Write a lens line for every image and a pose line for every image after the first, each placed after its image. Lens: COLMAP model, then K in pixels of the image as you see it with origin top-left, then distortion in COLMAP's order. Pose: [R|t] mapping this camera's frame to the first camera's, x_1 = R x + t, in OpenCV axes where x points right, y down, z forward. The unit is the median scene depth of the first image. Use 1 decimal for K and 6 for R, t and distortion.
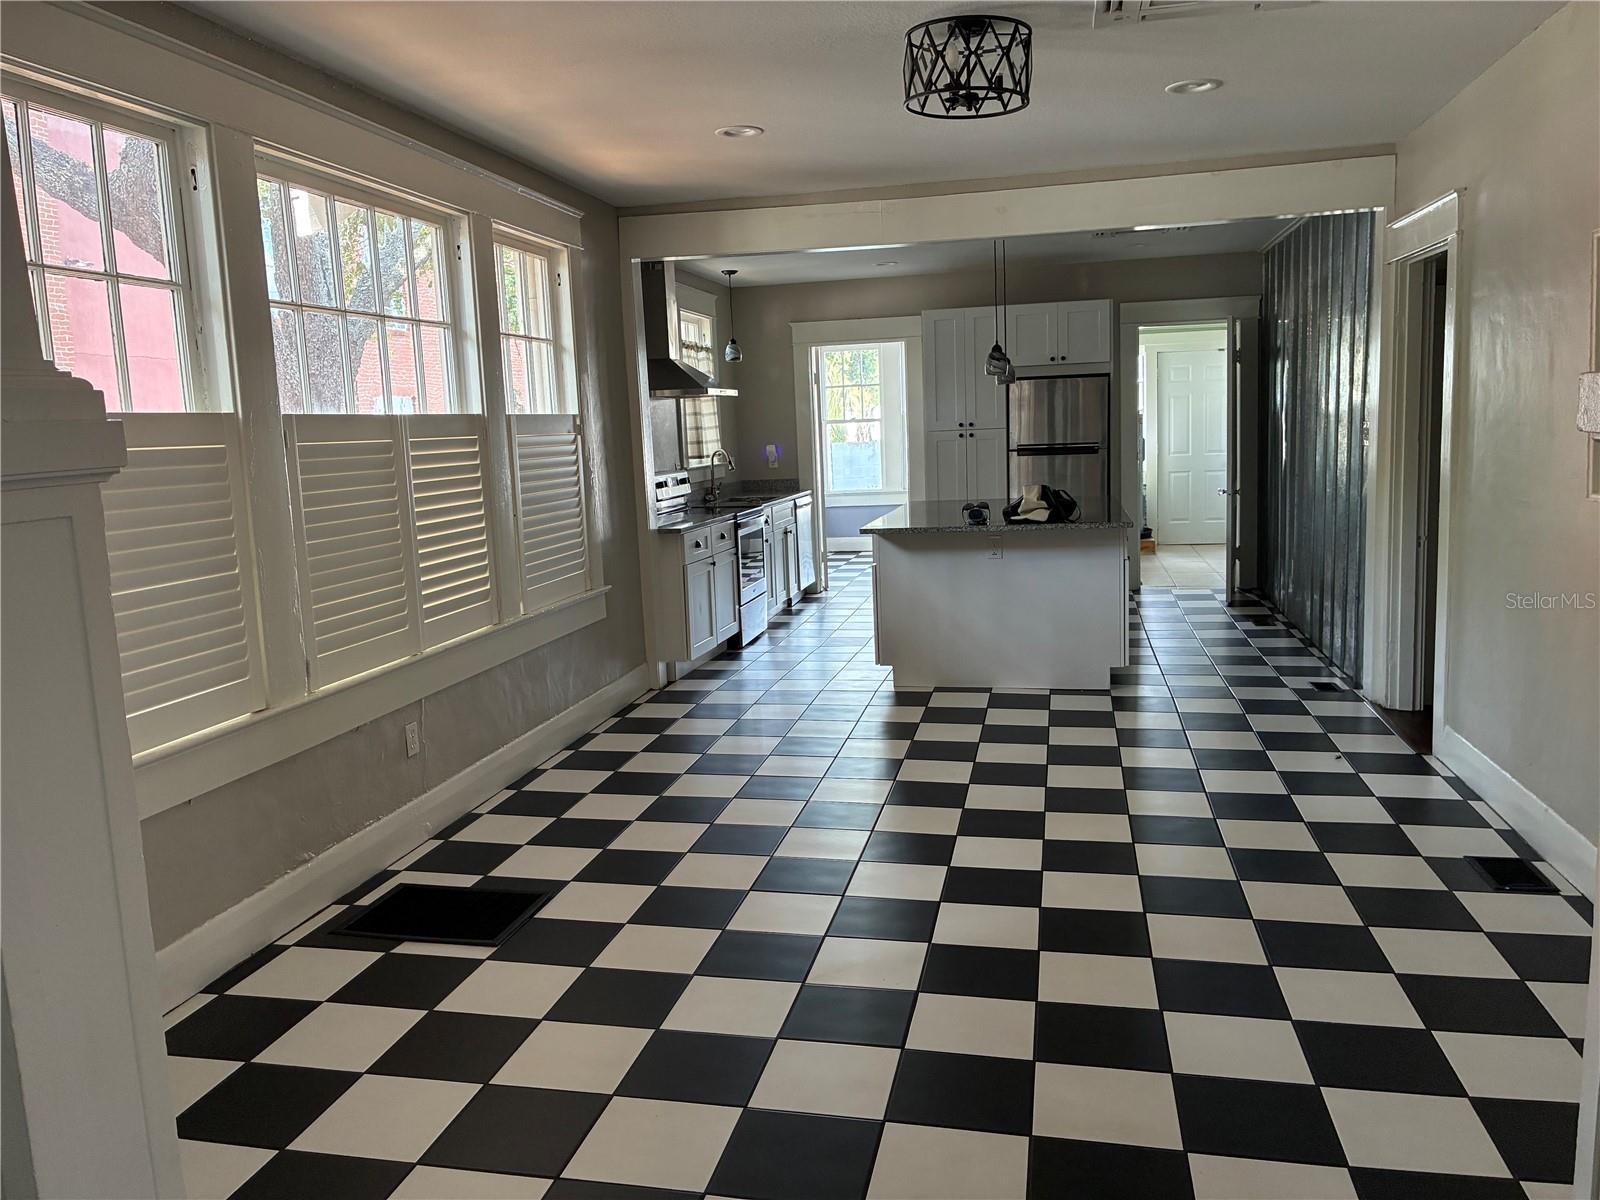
lens RADIAL K [[1209.7, 0, 806.7], [0, 1209.7, 591.4], [0, 0, 1]] dist [0.018258, -0.012449]
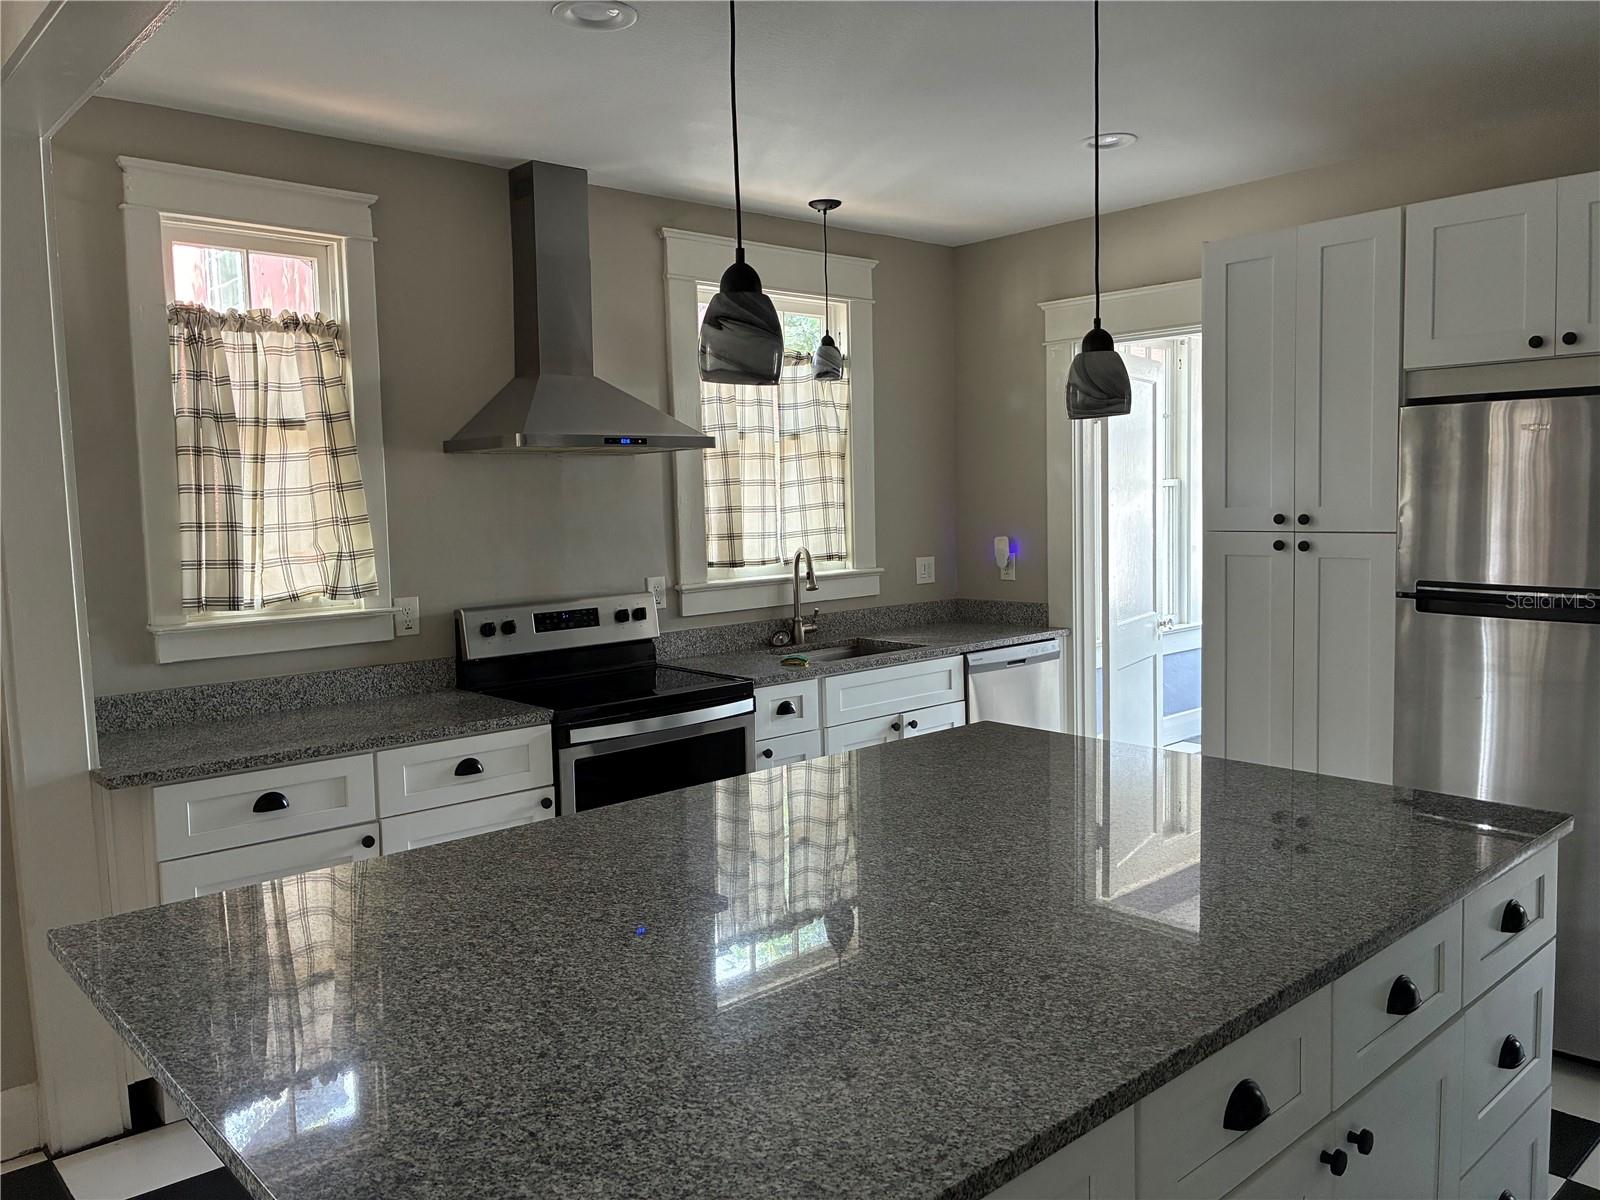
lens RADIAL K [[1209.7, 0, 806.7], [0, 1209.7, 591.4], [0, 0, 1]] dist [0.018258, -0.012449]
pose [[0.817855, 0.068602, -0.571320, 0.231321], [-0.086973, 0.996199, -0.004884, -0.098563], [0.568813, 0.053684, 0.820713, 0.585436]]
